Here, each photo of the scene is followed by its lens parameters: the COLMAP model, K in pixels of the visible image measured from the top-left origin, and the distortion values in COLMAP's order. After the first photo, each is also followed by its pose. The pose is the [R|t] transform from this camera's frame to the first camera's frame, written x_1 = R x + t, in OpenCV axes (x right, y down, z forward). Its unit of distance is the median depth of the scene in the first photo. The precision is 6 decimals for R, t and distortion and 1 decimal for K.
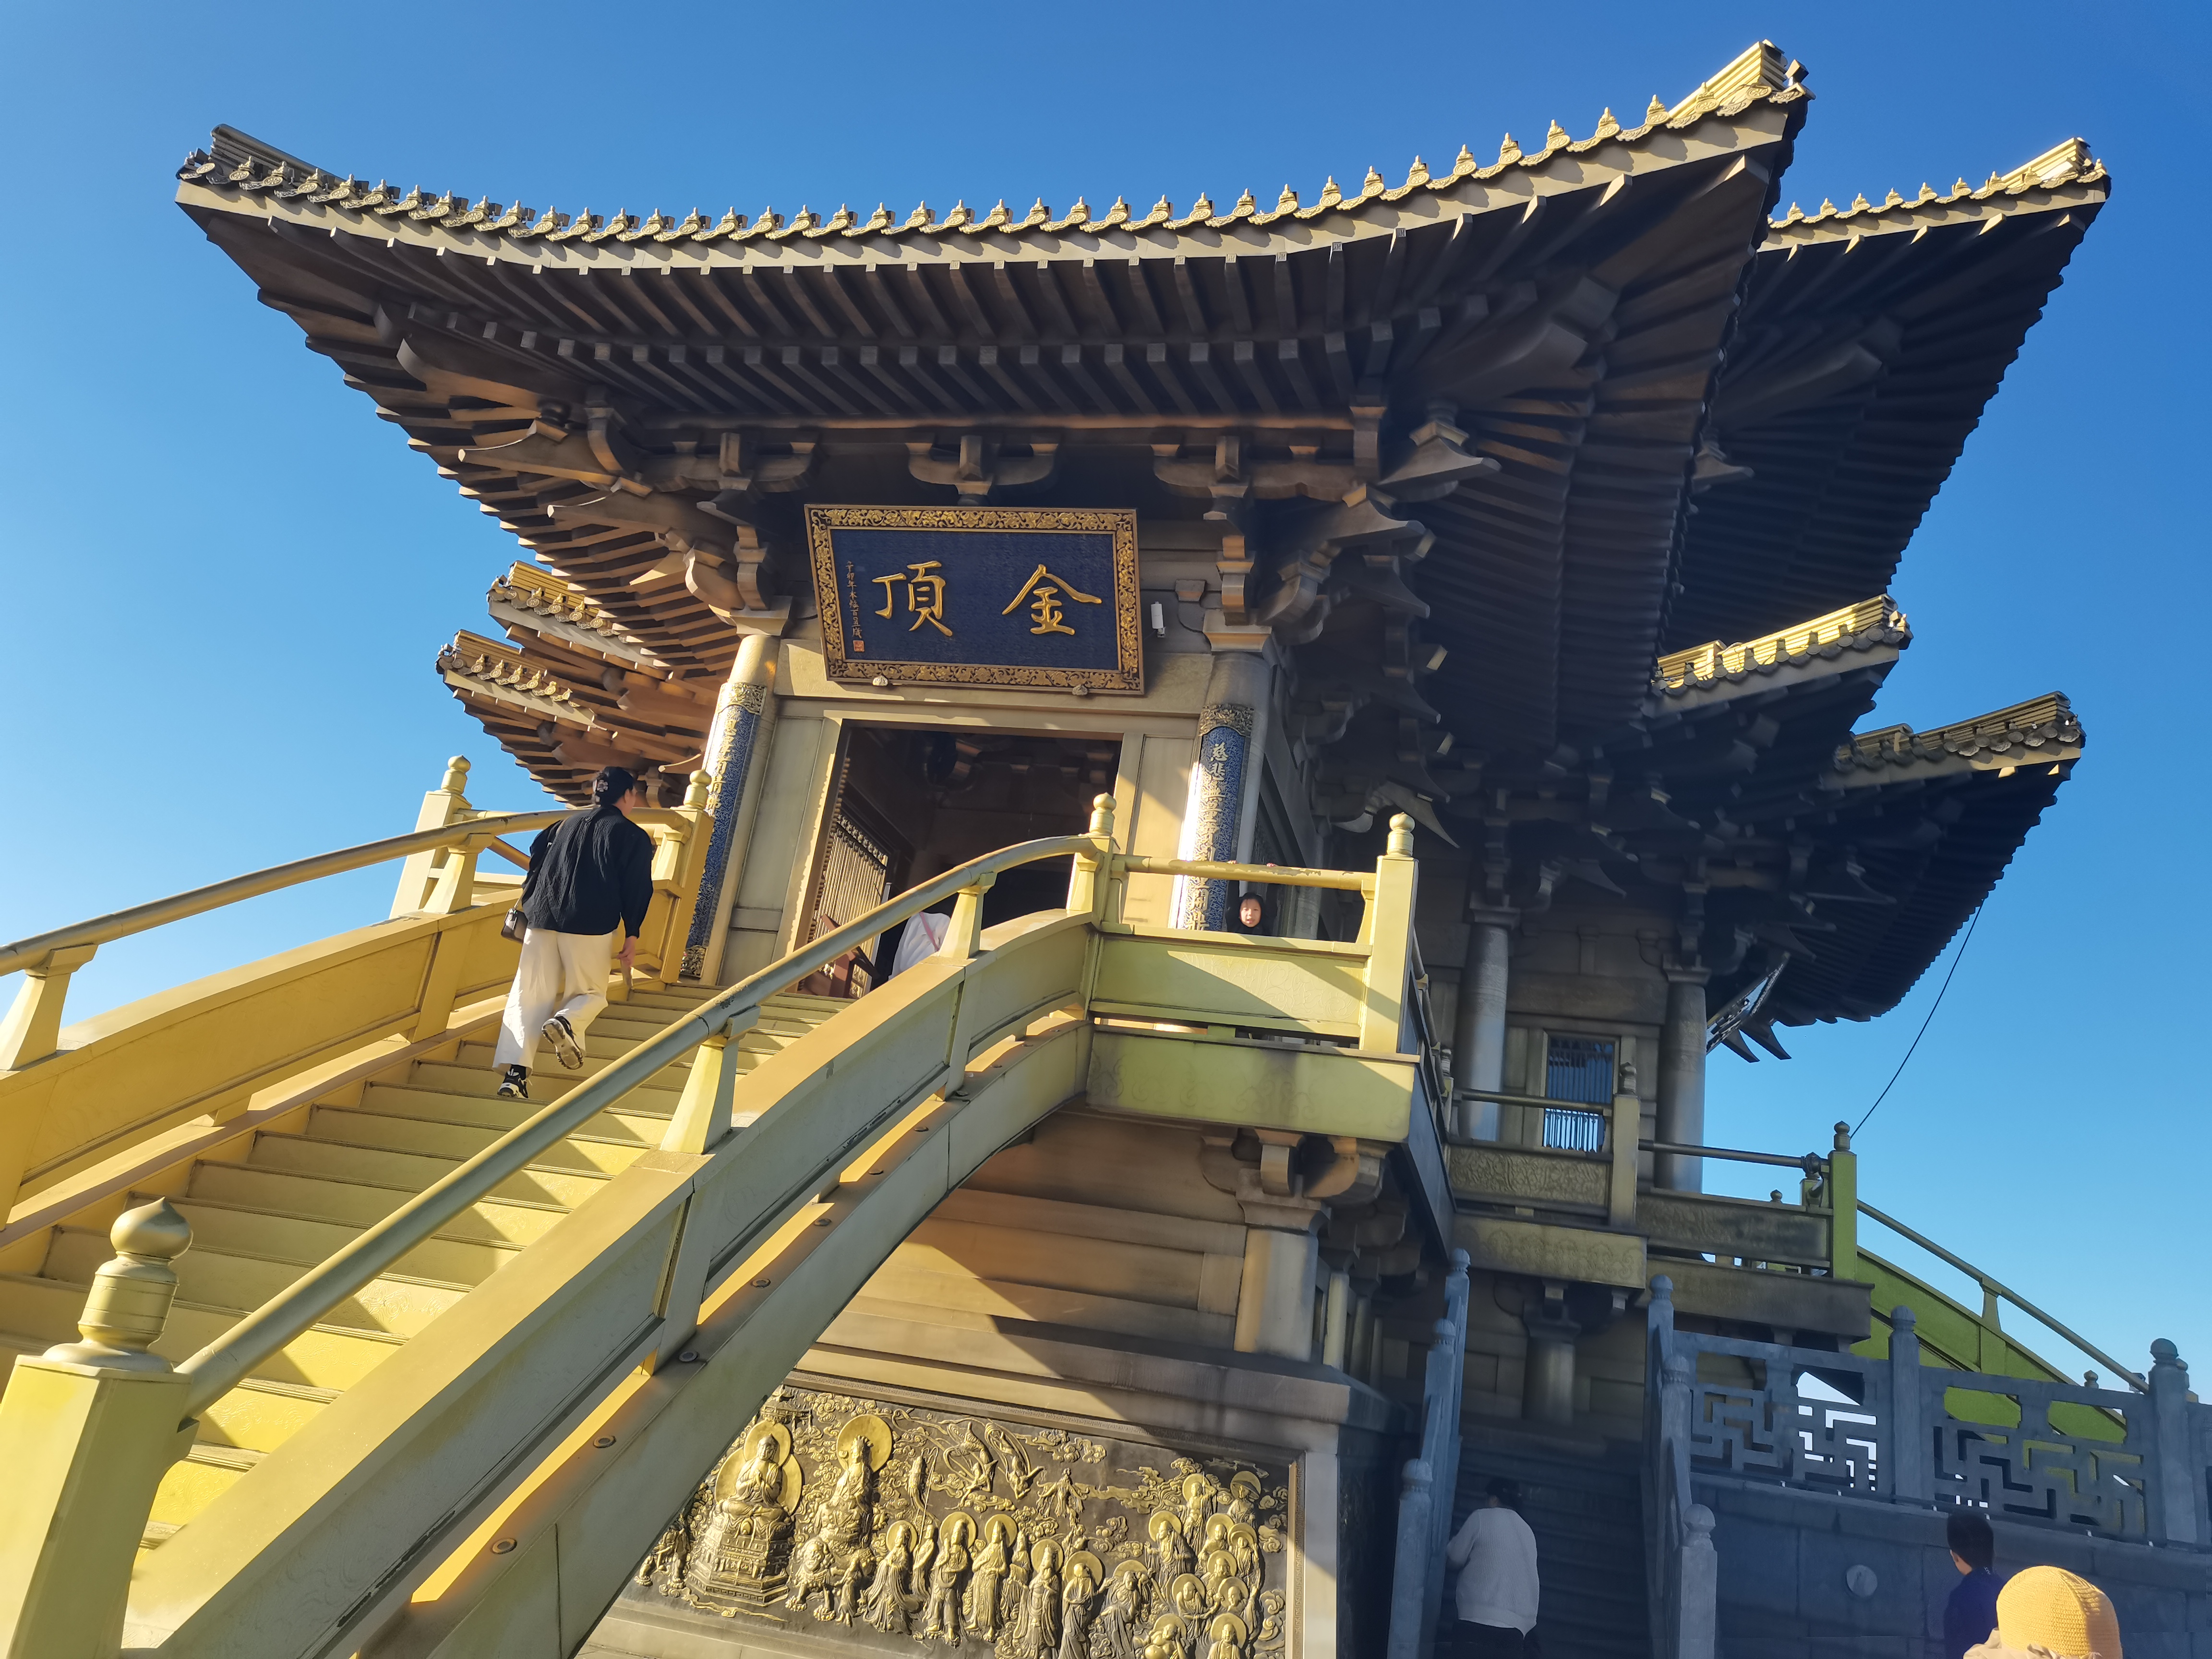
lens RADIAL K [[1653.1, 0, 1106.4], [0, 1653.1, 828.5], [0, 0, 1]] dist [0.012215, 0.003983]
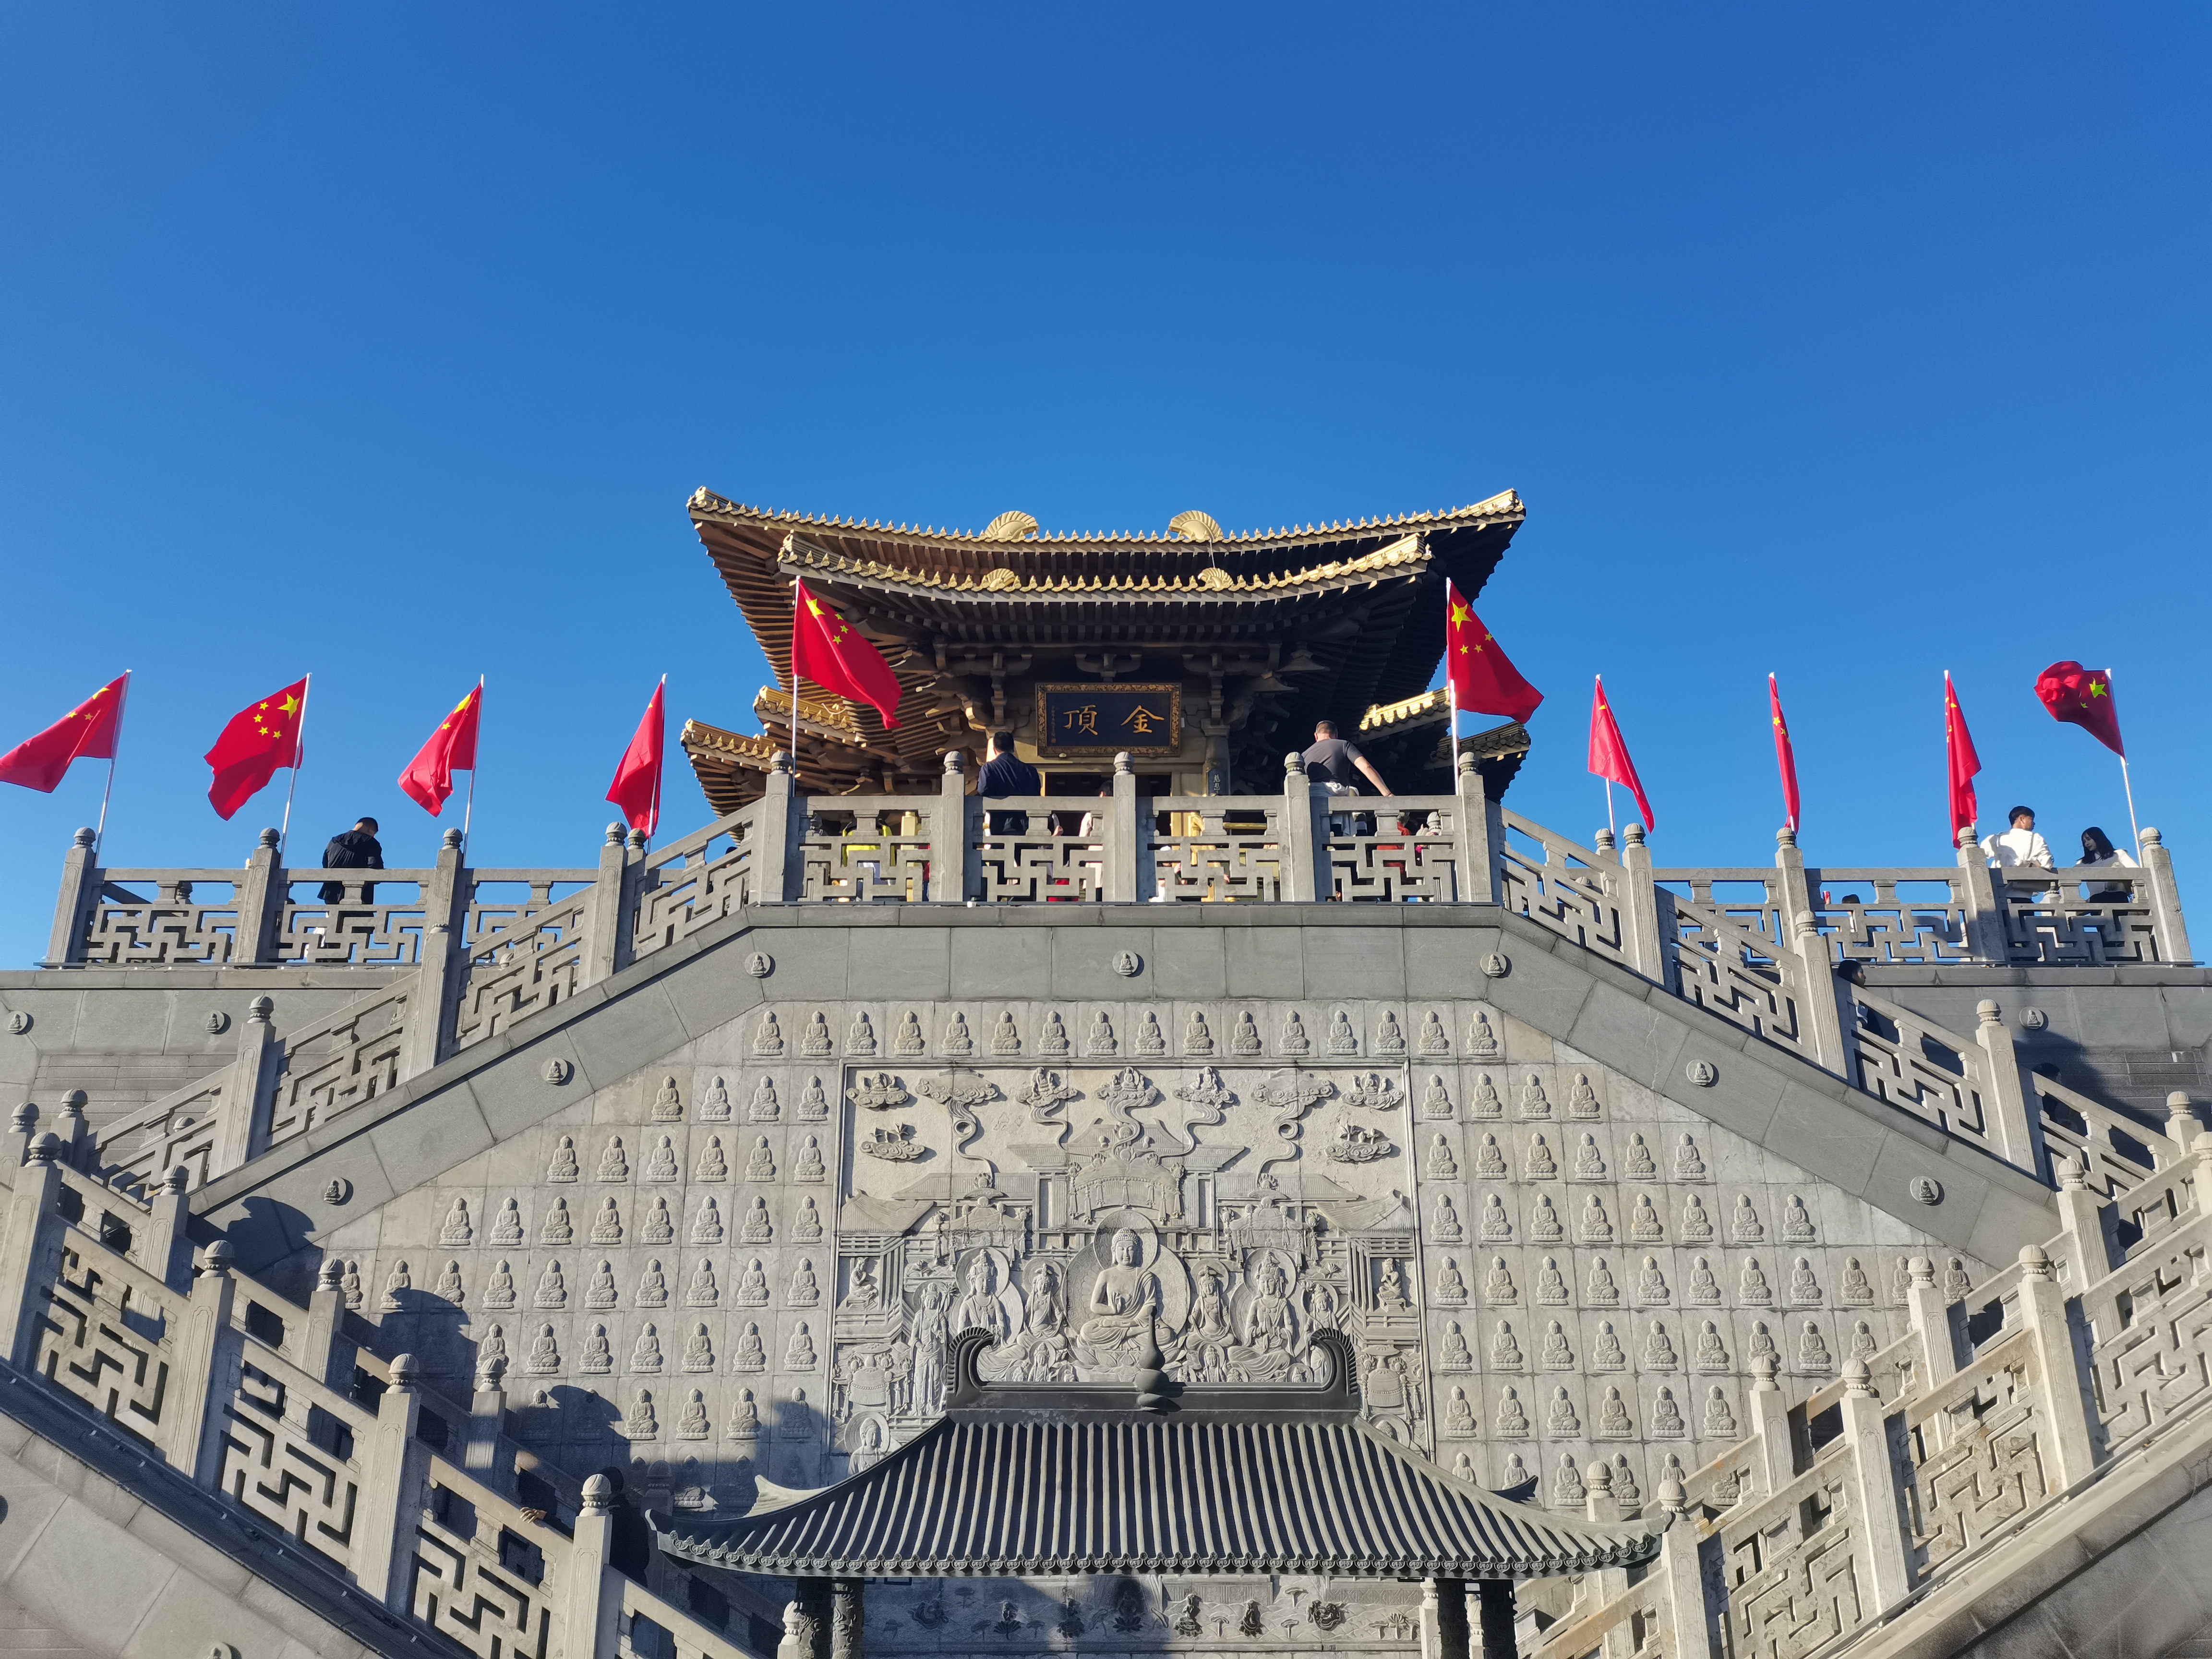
lens RADIAL K [[1653.1, 0, 1114.6], [0, 1653.1, 825.0], [0, 0, 1]] dist [0.012215, 0.003983]
pose [[0.960729, -0.071623, 0.268087, -0.721668], [0.065176, 0.997332, 0.032882, -0.065586], [-0.269727, -0.014118, 0.962833, -1.294303]]
